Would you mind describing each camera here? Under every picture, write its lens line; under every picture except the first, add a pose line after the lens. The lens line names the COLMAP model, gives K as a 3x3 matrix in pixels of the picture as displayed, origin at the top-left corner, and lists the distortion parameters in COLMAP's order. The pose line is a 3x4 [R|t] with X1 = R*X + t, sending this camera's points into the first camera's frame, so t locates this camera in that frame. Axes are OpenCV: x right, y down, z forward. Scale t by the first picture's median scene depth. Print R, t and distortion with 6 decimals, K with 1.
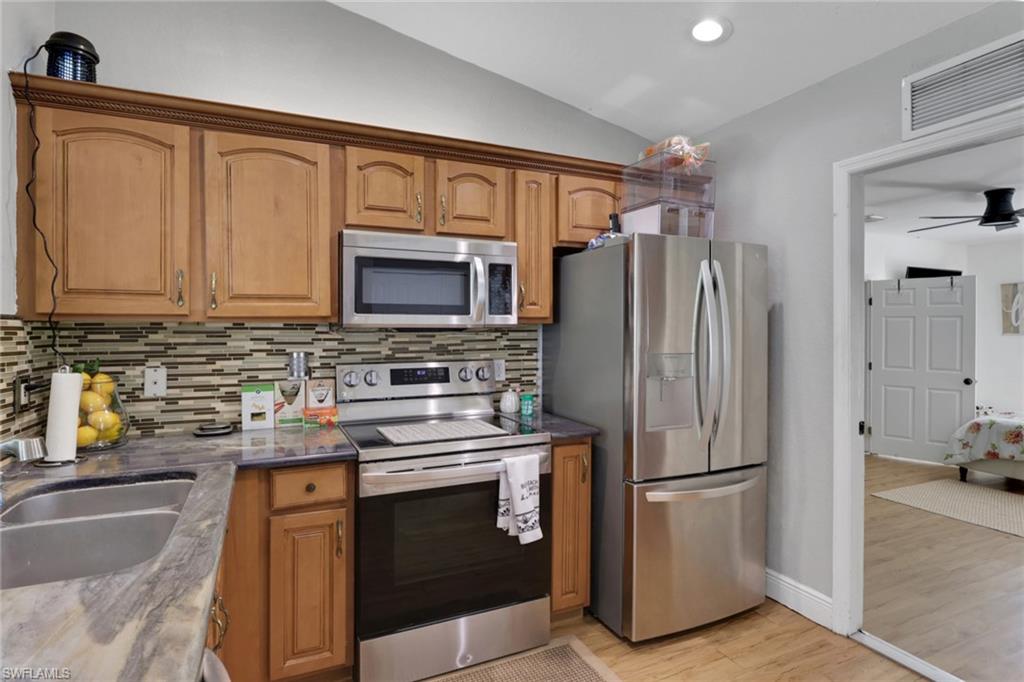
lens RADIAL K [[524.1, 0, 503.4], [0, 524.1, 334.7], [0, 0, 1]] dist [-0.017151, 0.001557]
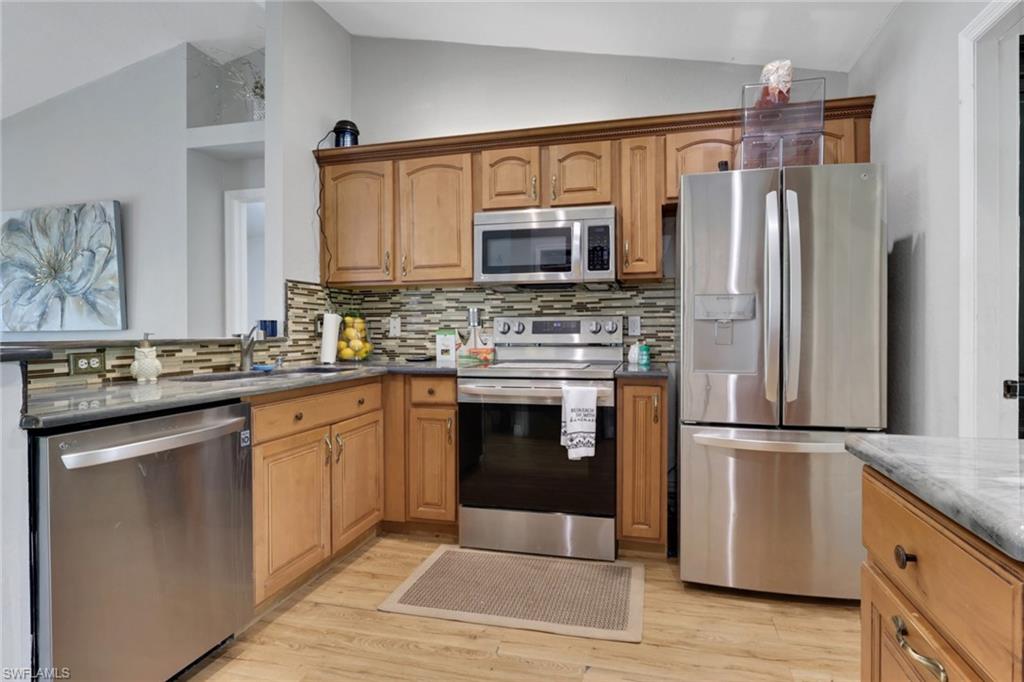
lens RADIAL K [[524.1, 0, 542.5], [0, 524.1, 338.4], [0, 0, 1]] dist [-0.017151, 0.001557]
pose [[0.786871, 0.009160, -0.617050, 0.623485], [-0.005969, 0.999956, 0.007233, 0.105435], [0.617089, -0.002008, 0.786891, 0.029855]]
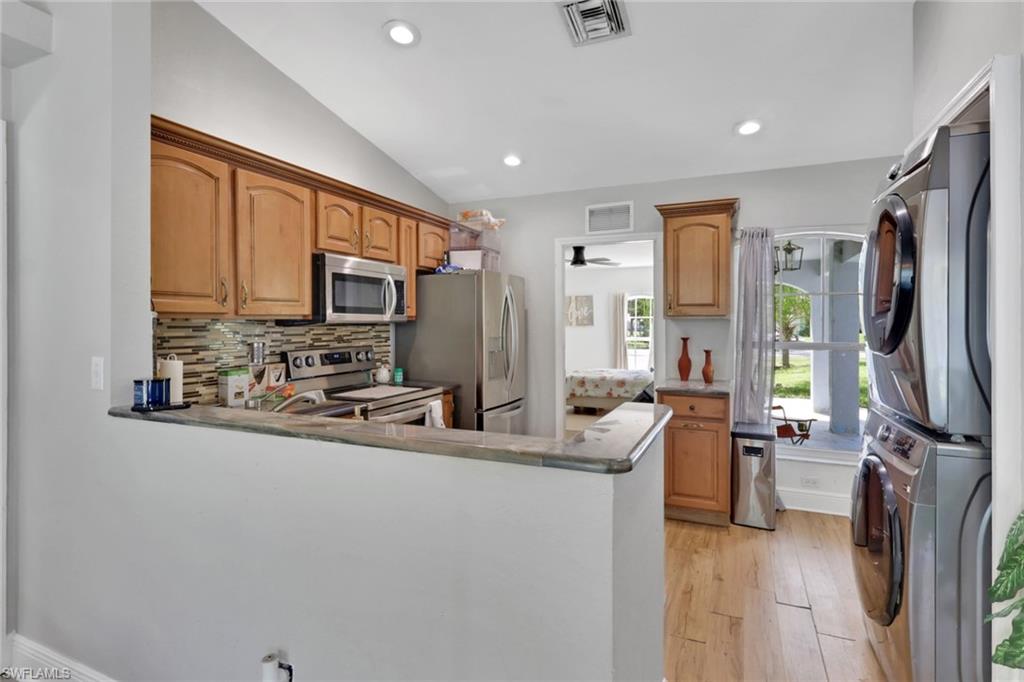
lens RADIAL K [[524.1, 0, 506.6], [0, 524.1, 332.4], [0, 0, 1]] dist [-0.017151, 0.001557]
pose [[0.741042, -0.013002, 0.671332, -0.819063], [0.008588, 0.999914, 0.009886, 0.001562], [-0.671403, -0.001561, 0.741090, -0.334347]]
